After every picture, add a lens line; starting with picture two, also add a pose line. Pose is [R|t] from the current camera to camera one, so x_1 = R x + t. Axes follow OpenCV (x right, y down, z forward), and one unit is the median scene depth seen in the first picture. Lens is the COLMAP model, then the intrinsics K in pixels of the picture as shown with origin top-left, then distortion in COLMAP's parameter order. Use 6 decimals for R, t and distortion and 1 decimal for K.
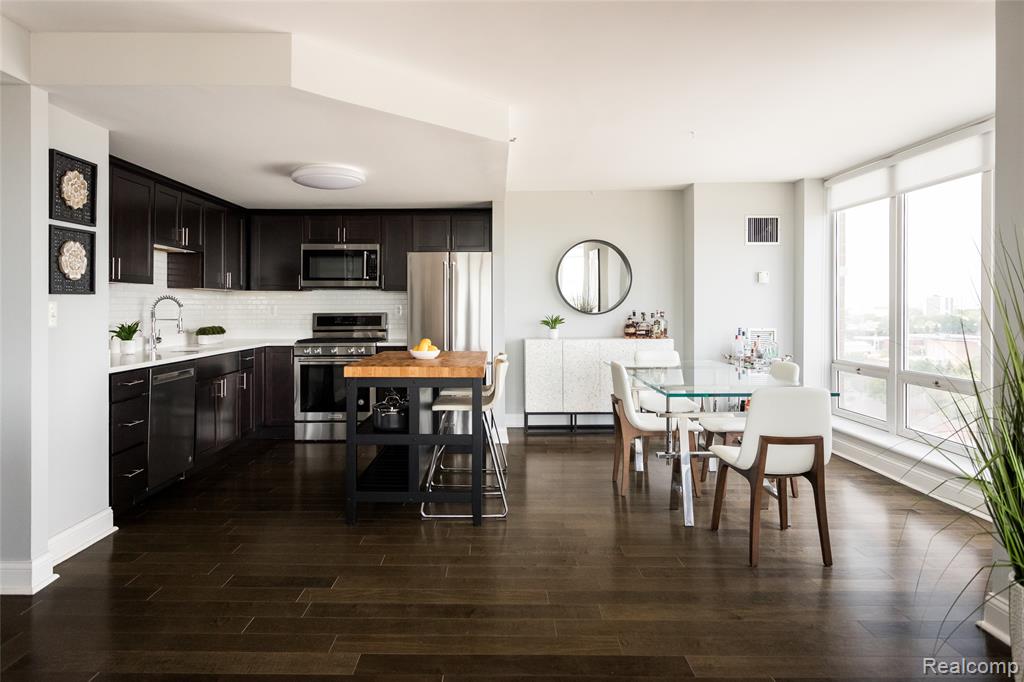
lens RADIAL K [[634.1, 0, 498.5], [0, 634.1, 303.0], [0, 0, 1]] dist [0.002415, 0.000651]
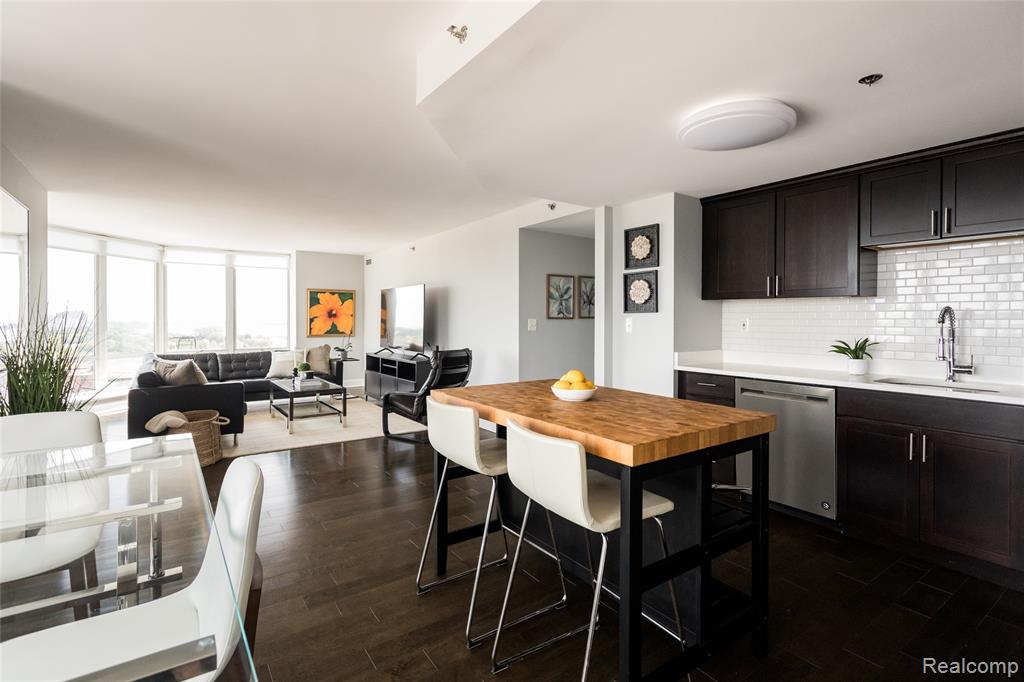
lens RADIAL K [[491.3, 0, 503.3], [0, 491.3, 318.6], [0, 0, 1]] dist [0.002102, 0.000773]
pose [[-0.815071, 0.002476, -0.579356, 0.184712], [0.003342, 0.999994, -0.000428, 0.000238], [0.579351, -0.002286, -0.815075, 1.001258]]
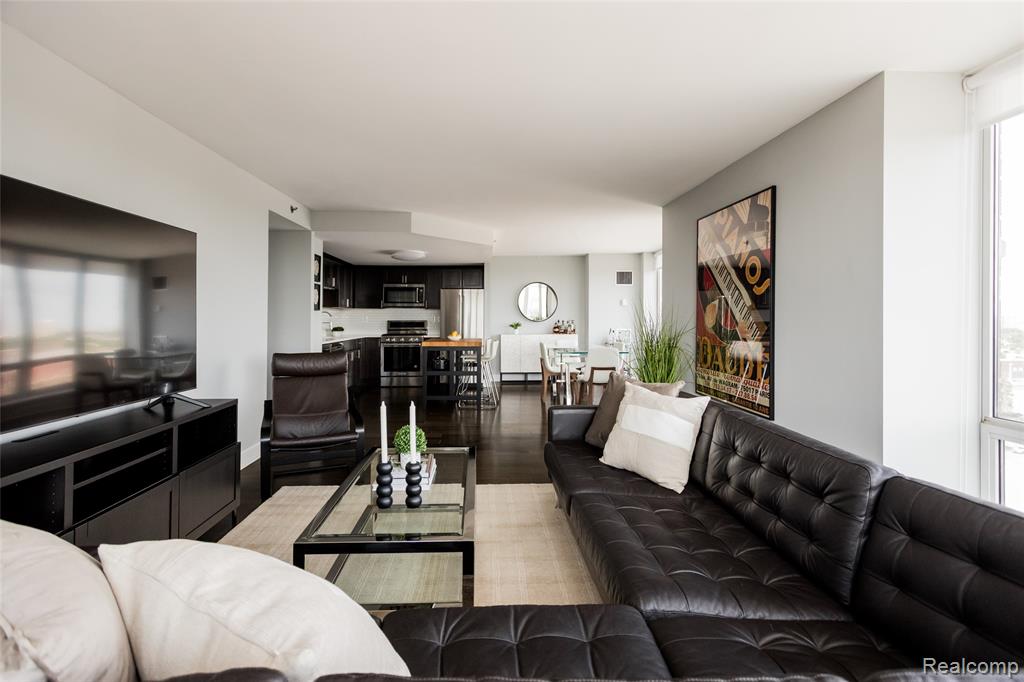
lens RADIAL K [[491.3, 0, 497.9], [0, 491.3, 314.9], [0, 0, 1]] dist [0.002102, 0.000773]
pose [[0.999637, 0.003291, 0.026738, -0.006672], [-0.003162, 0.999983, -0.004850, 0.006059], [-0.026754, 0.004764, 0.999631, -0.497931]]
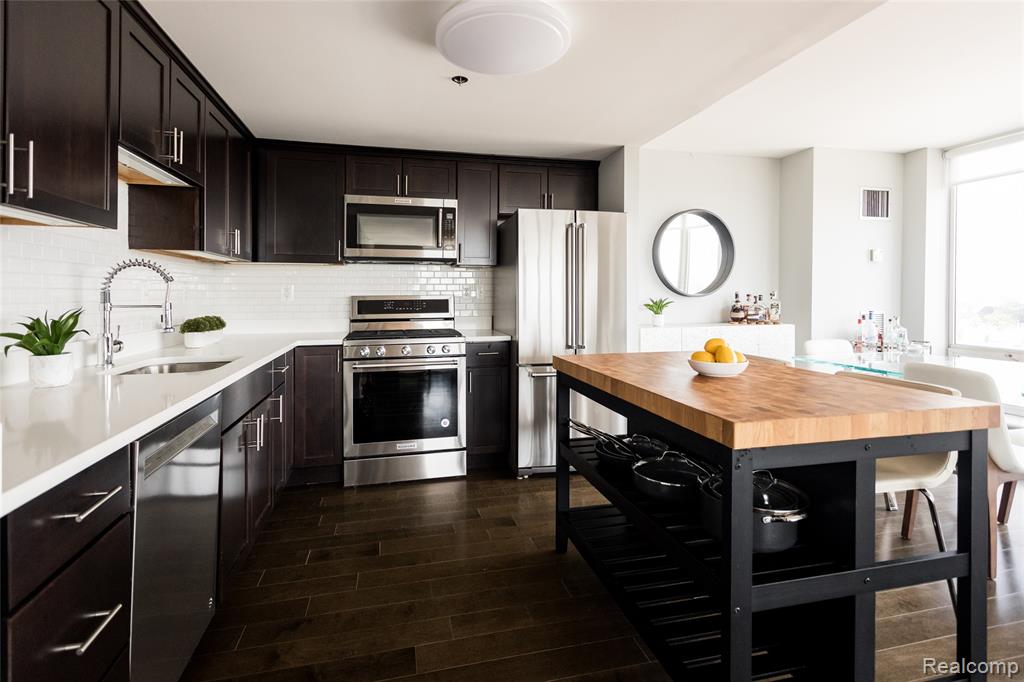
lens RADIAL K [[491.3, 0, 511.2], [0, 491.3, 294.7], [0, 0, 1]] dist [0.002102, 0.000773]
pose [[0.969030, -0.001362, 0.246941, -0.276646], [-0.000201, 0.999980, 0.006304, 0.012013], [-0.246945, -0.006158, 0.969010, 0.455670]]
